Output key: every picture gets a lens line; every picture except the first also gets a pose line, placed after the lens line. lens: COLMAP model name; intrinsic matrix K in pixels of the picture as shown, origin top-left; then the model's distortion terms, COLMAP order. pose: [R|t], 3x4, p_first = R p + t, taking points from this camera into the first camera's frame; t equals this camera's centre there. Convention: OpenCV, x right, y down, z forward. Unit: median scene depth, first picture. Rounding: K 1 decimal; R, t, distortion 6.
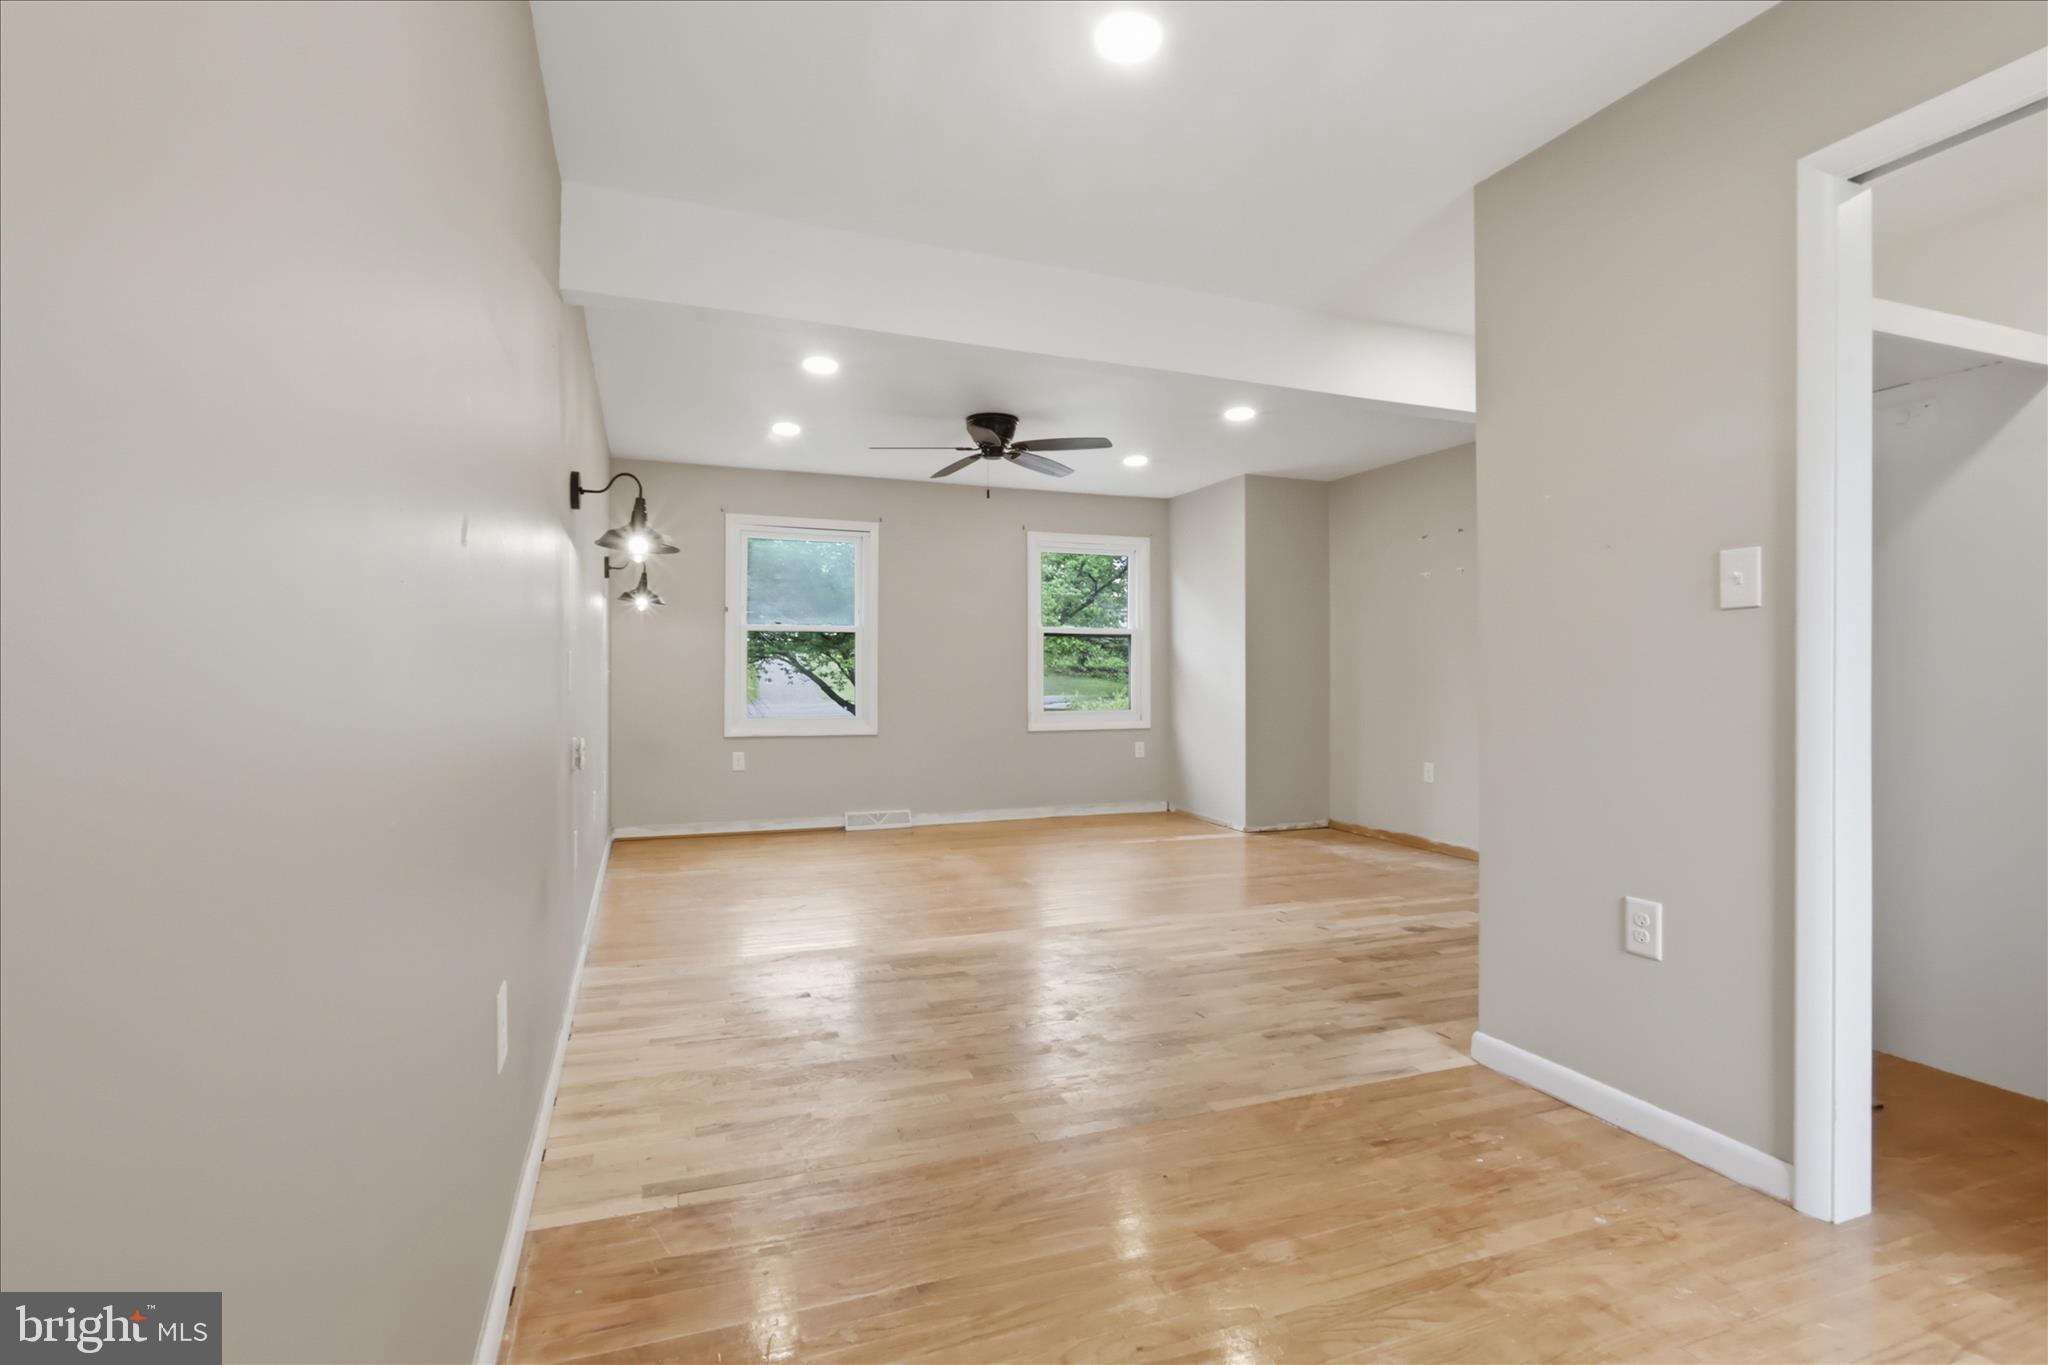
lens RADIAL K [[957.9, 0, 1017.3], [0, 957.9, 679.3], [0, 0, 1]] dist [-0.002464, 0.000064]
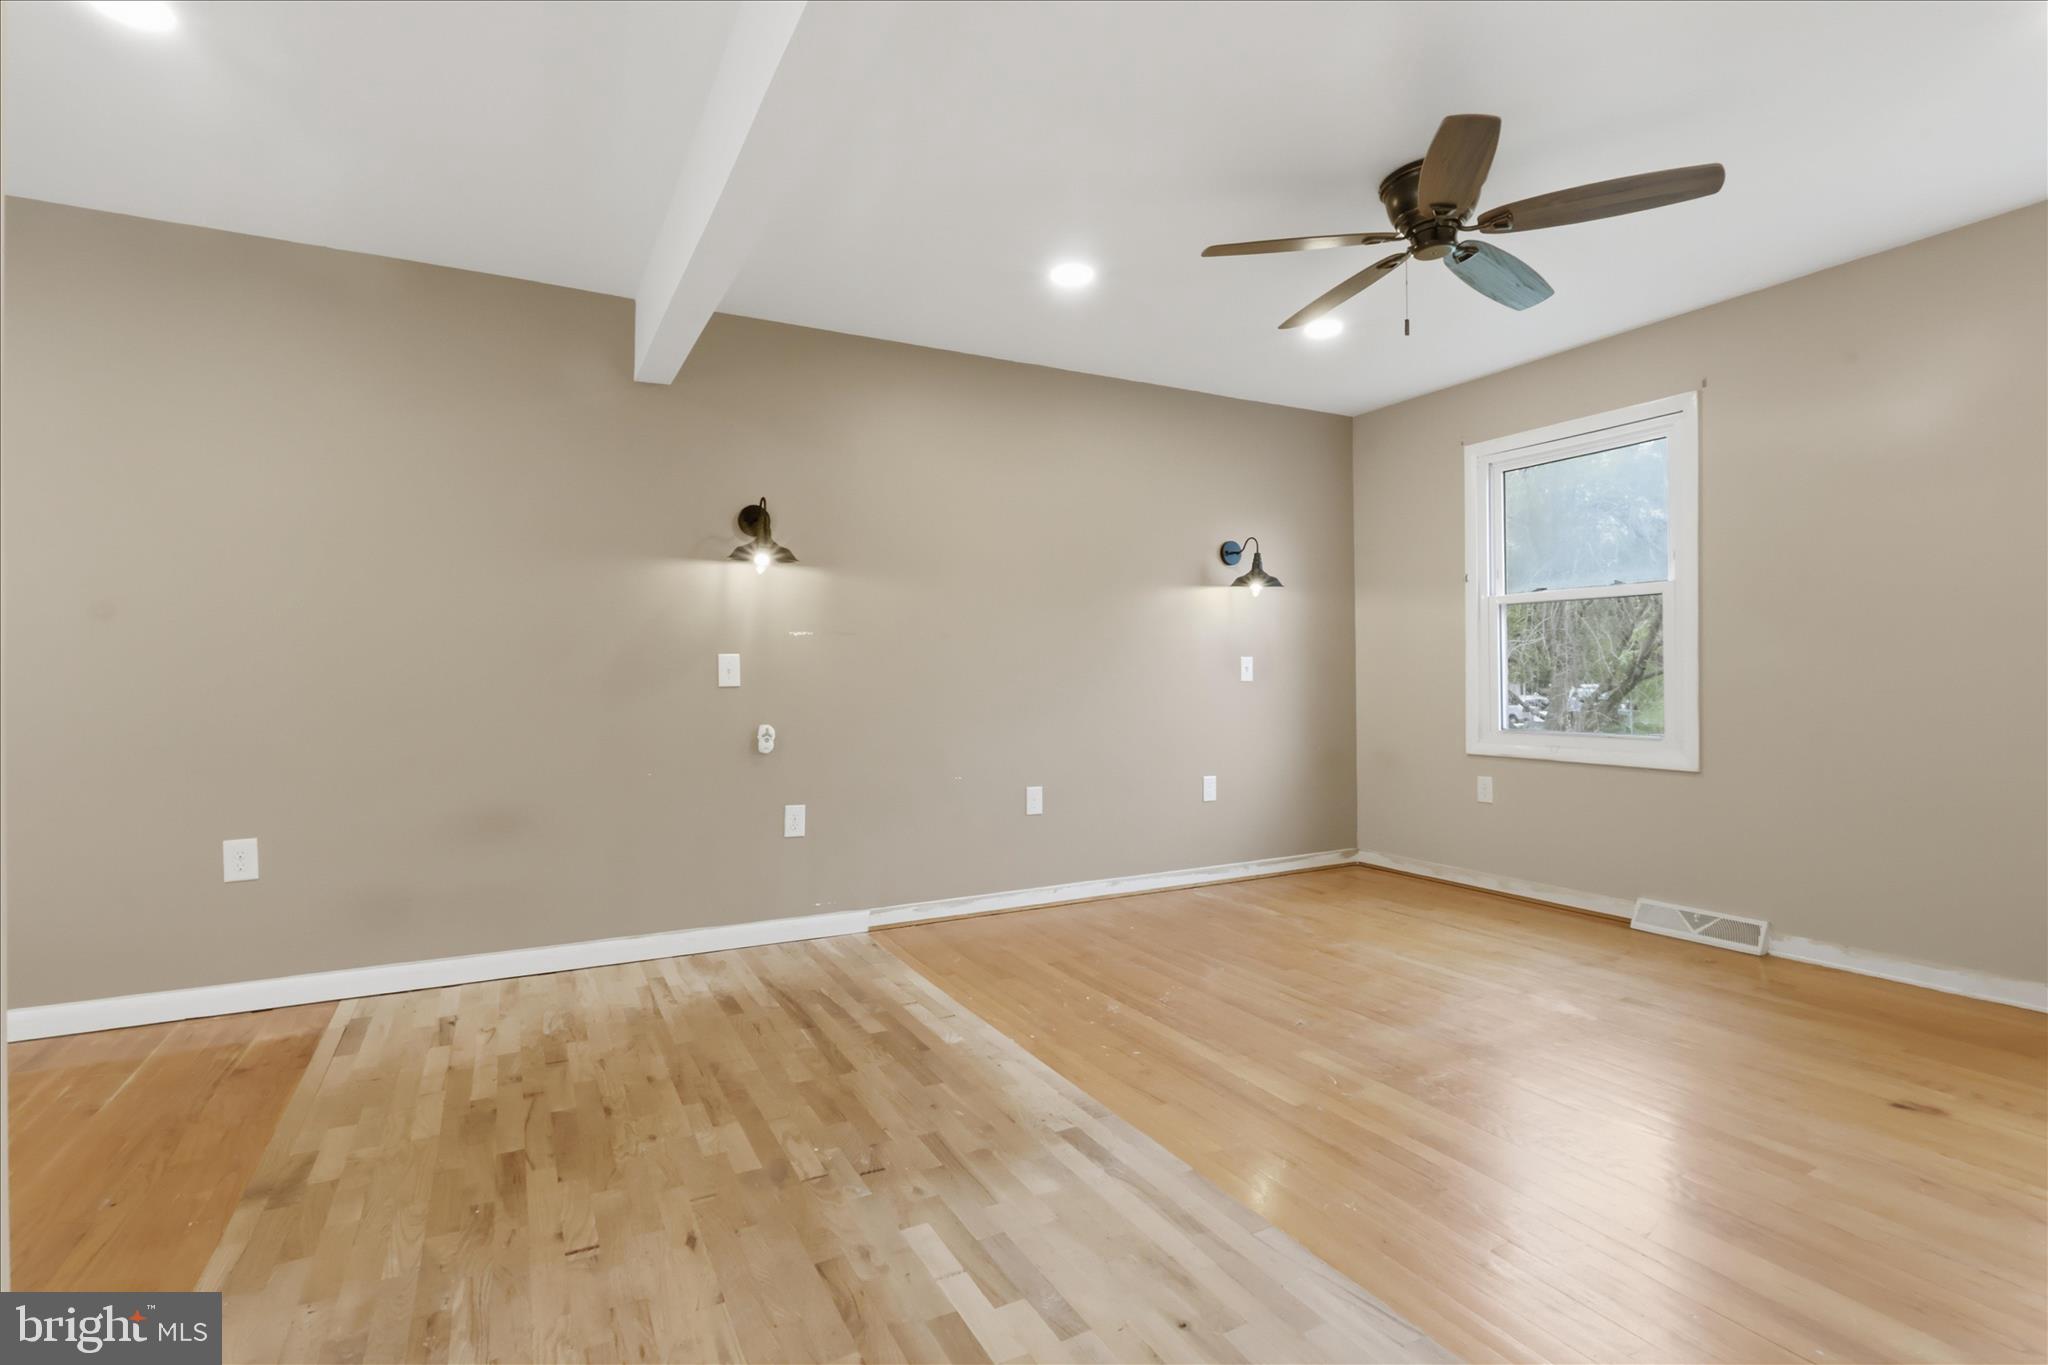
lens RADIAL K [[957.9, 0, 1017.3], [0, 957.9, 679.3], [0, 0, 1]] dist [-0.002464, 0.000064]
pose [[0.127829, -0.004230, -0.991787, 0.380463], [0.002585, 0.999989, -0.003932, 0.005169], [0.991793, -0.002061, 0.127839, 0.569469]]
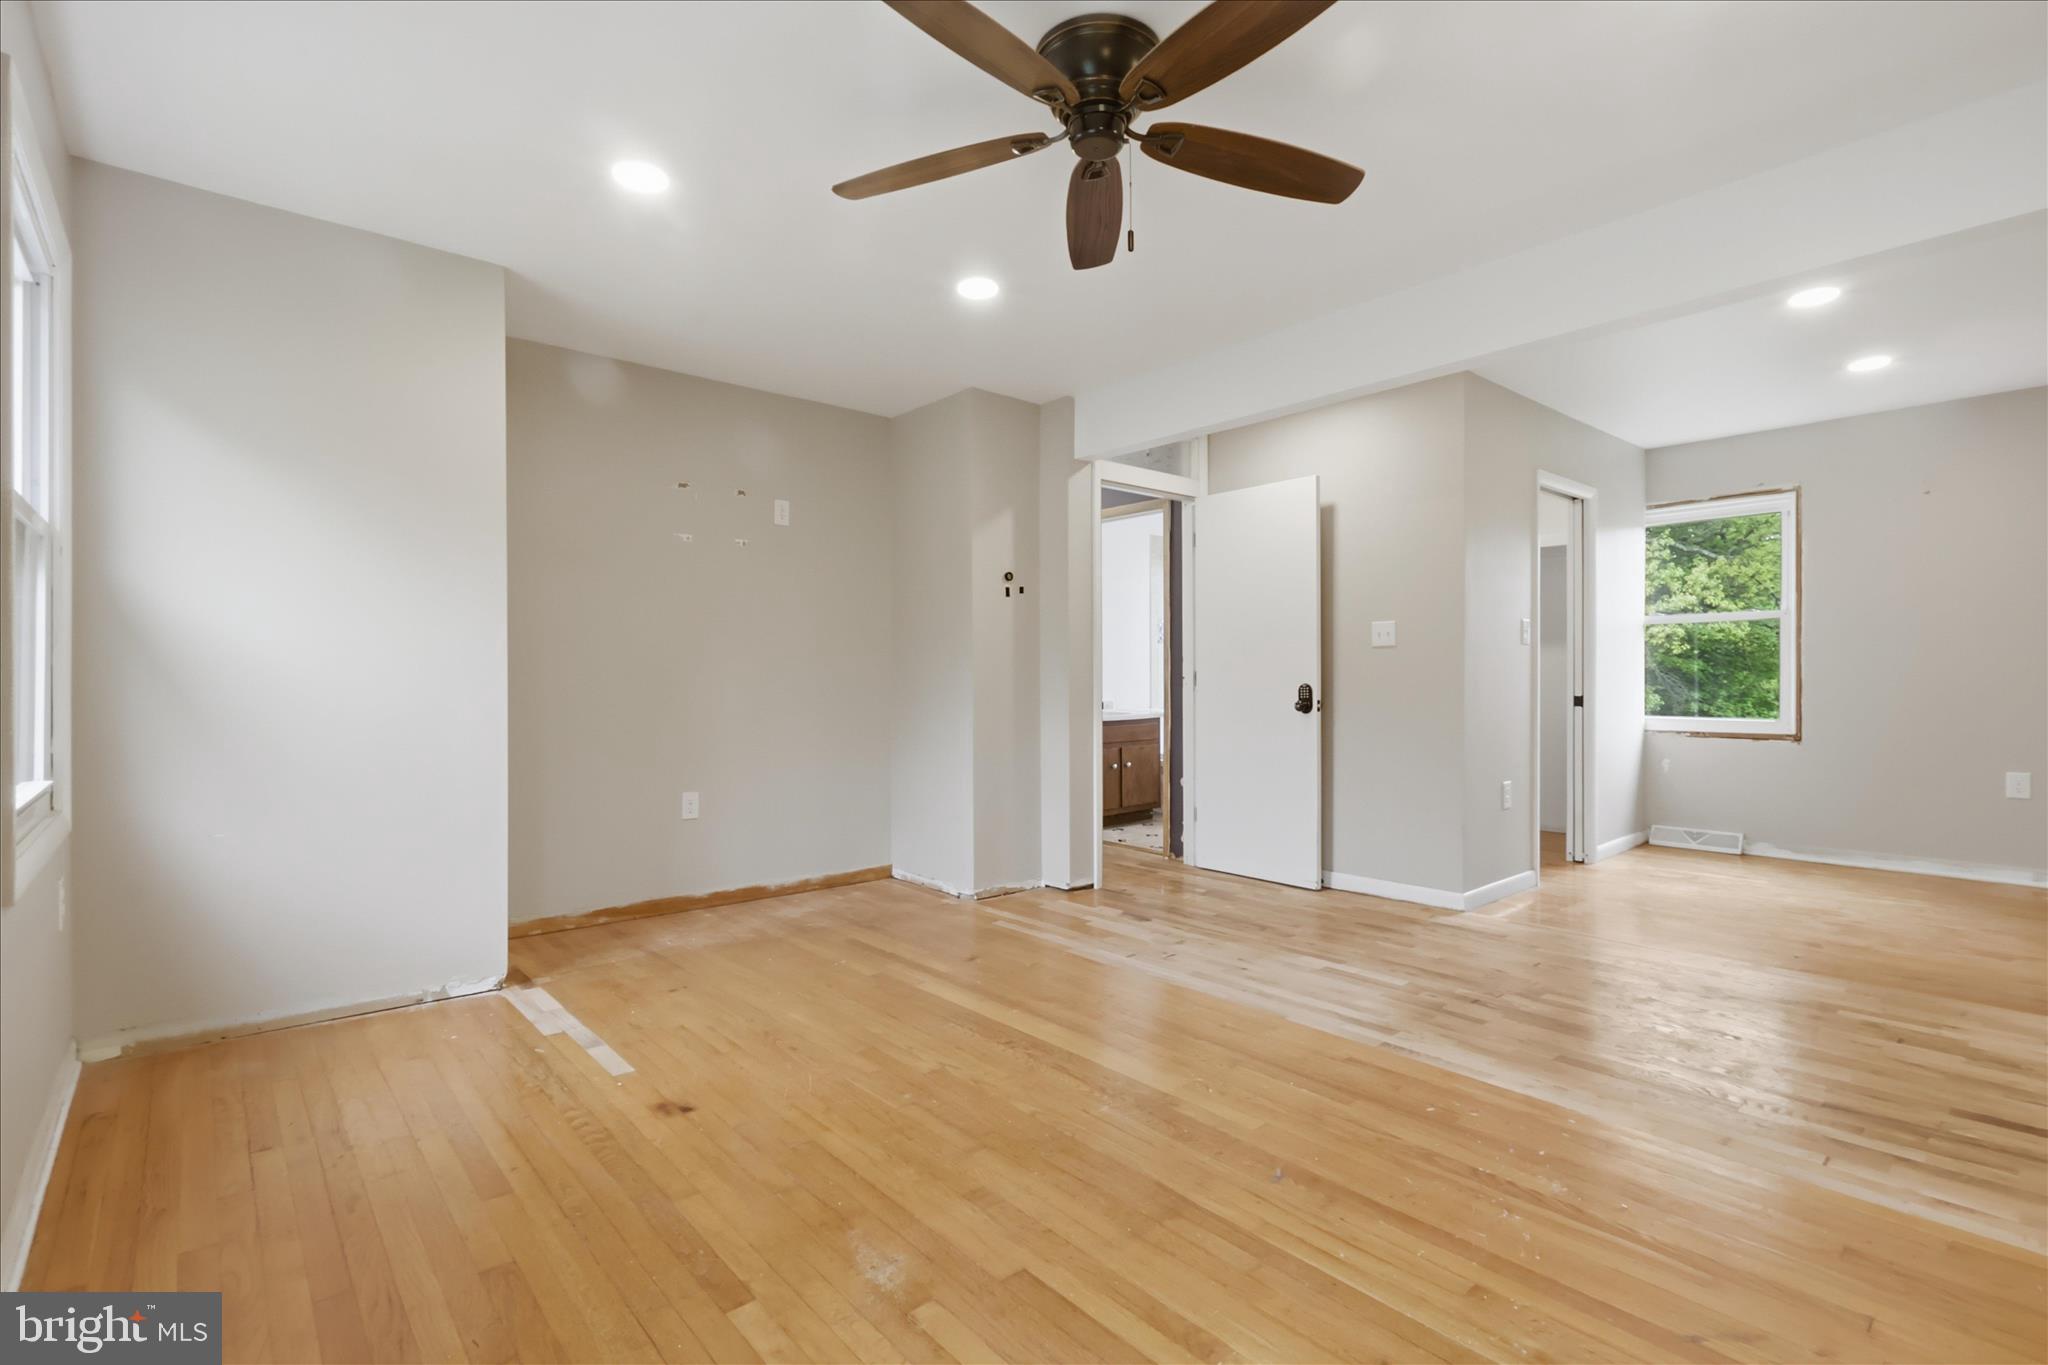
lens RADIAL K [[957.9, 0, 1017.3], [0, 957.9, 679.3], [0, 0, 1]] dist [-0.002464, 0.000064]
pose [[-0.343066, -0.000938, 0.939311, -0.326861], [0.004236, 0.999988, 0.002545, -0.000058], [-0.939302, 0.004852, -0.343057, 0.952735]]
